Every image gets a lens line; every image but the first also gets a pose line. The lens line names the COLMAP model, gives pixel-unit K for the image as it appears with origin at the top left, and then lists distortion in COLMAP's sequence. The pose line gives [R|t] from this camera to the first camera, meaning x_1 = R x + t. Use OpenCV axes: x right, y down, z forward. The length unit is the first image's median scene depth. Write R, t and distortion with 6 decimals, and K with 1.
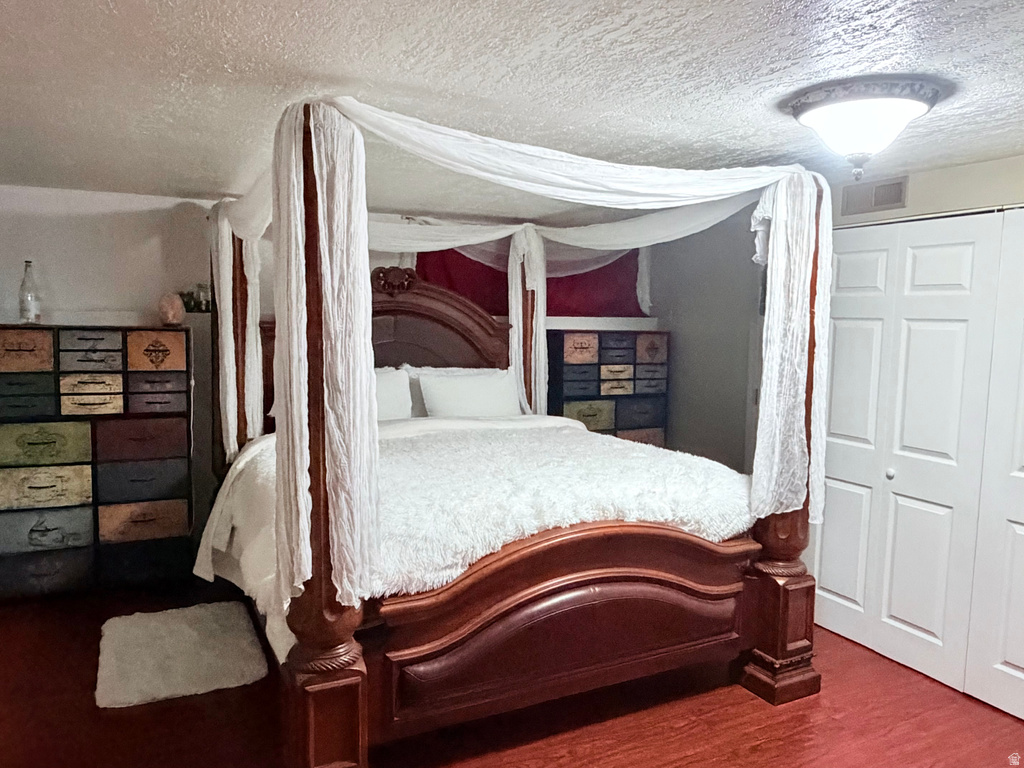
lens RADIAL K [[743.2, 0, 512.0], [0, 743.2, 384.0], [0, 0, 1]] dist [0.001633, -0.001059]
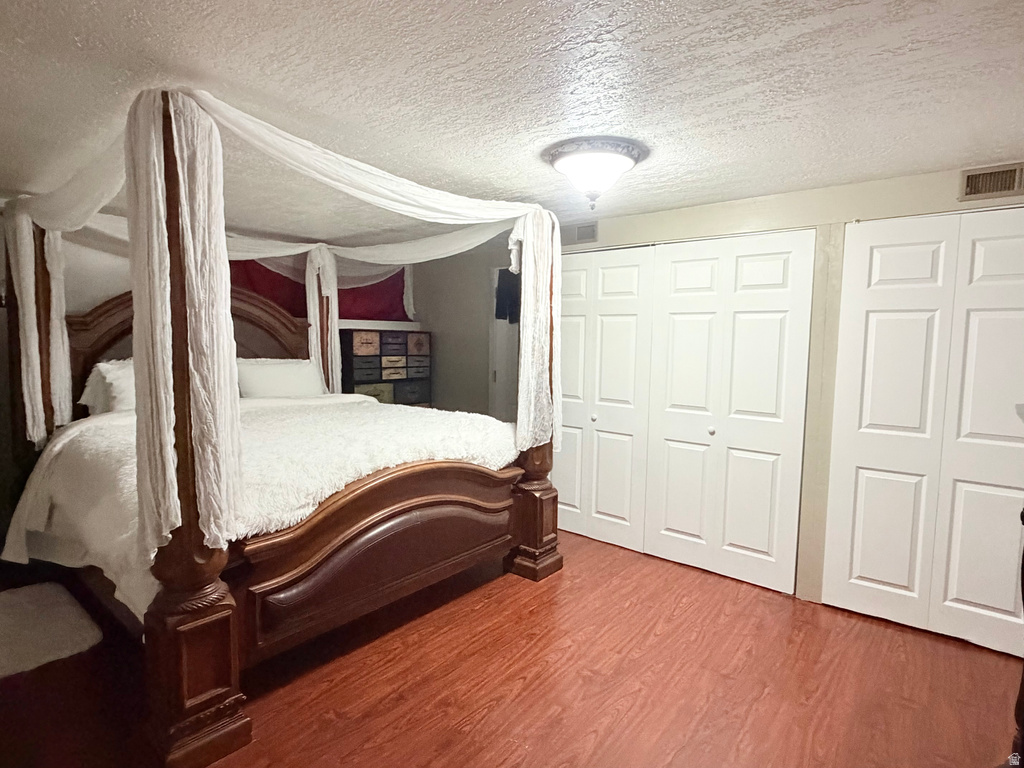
lens RADIAL K [[550.5, 0, 510.1], [0, 550.5, 380.0], [0, 0, 1]] dist [-0.000929, -0.001140]
pose [[0.917678, -0.032481, 0.395996, -0.100399], [0.037089, 0.999304, -0.003985, 0.048768], [-0.395591, 0.018344, 0.918244, 0.045555]]
